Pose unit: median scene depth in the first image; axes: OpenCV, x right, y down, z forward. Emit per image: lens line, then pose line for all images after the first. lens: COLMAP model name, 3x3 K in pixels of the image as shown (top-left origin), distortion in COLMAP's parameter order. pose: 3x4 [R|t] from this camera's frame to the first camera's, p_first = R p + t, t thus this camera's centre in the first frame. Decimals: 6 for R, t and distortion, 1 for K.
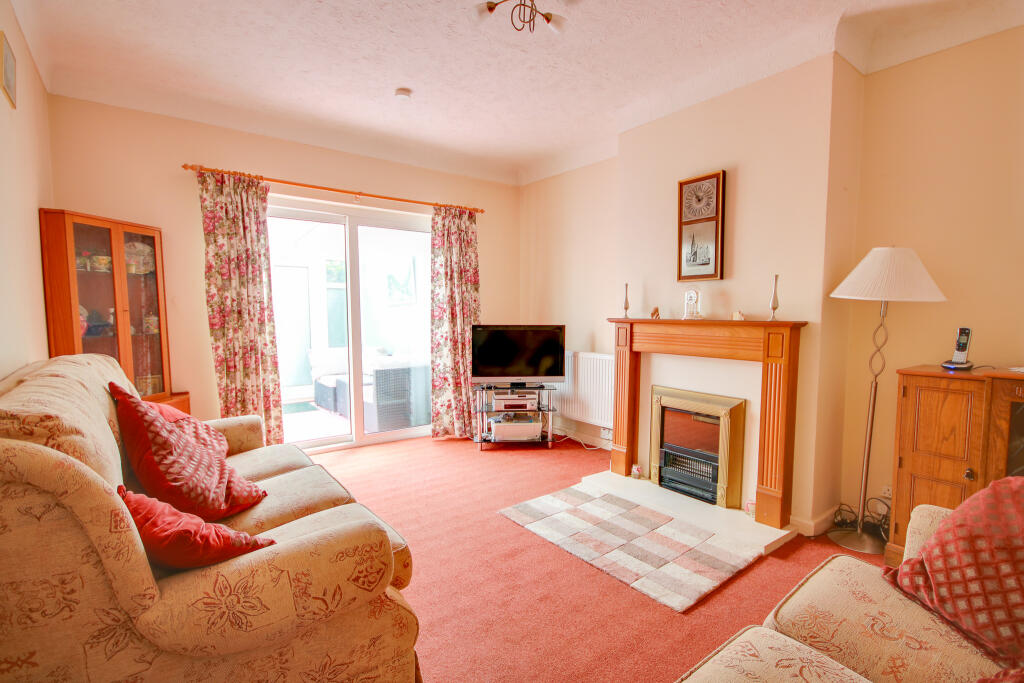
lens RADIAL K [[474.5, 0, 512.1], [0, 474.5, 348.1], [0, 0, 1]] dist [-0.003118, -0.004540]
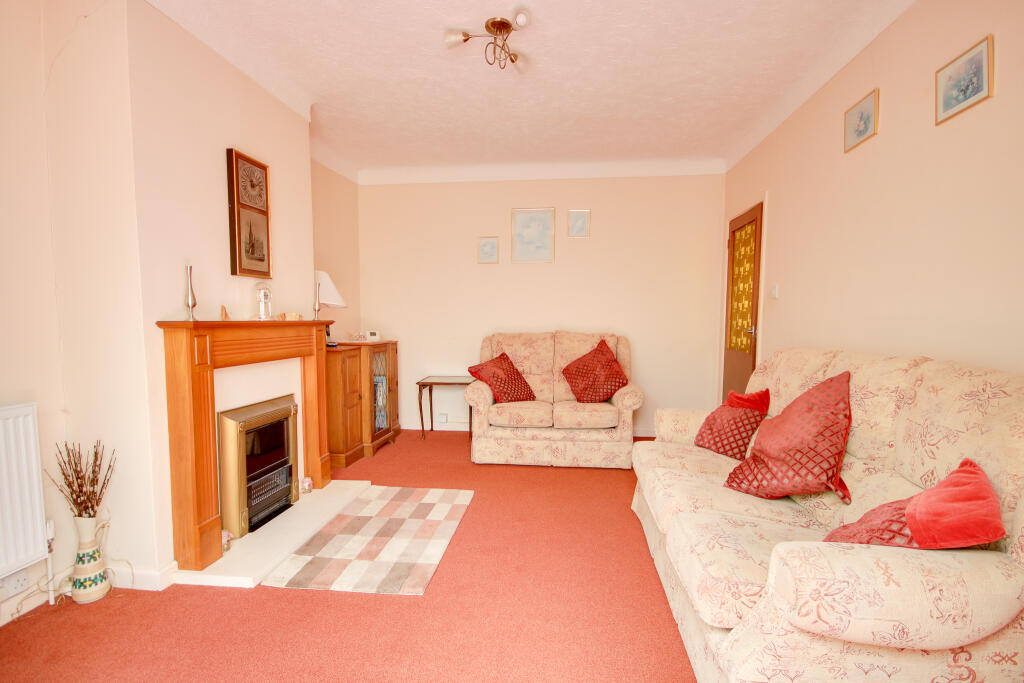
lens RADIAL K [[474.5, 0, 513.2], [0, 474.5, 343.4], [0, 0, 1]] dist [-0.003118, -0.004540]
pose [[-0.713918, -0.041712, 0.698986, -0.586326], [0.045784, 0.993308, 0.106037, -0.092296], [-0.698731, 0.107704, -0.707230, 1.325631]]
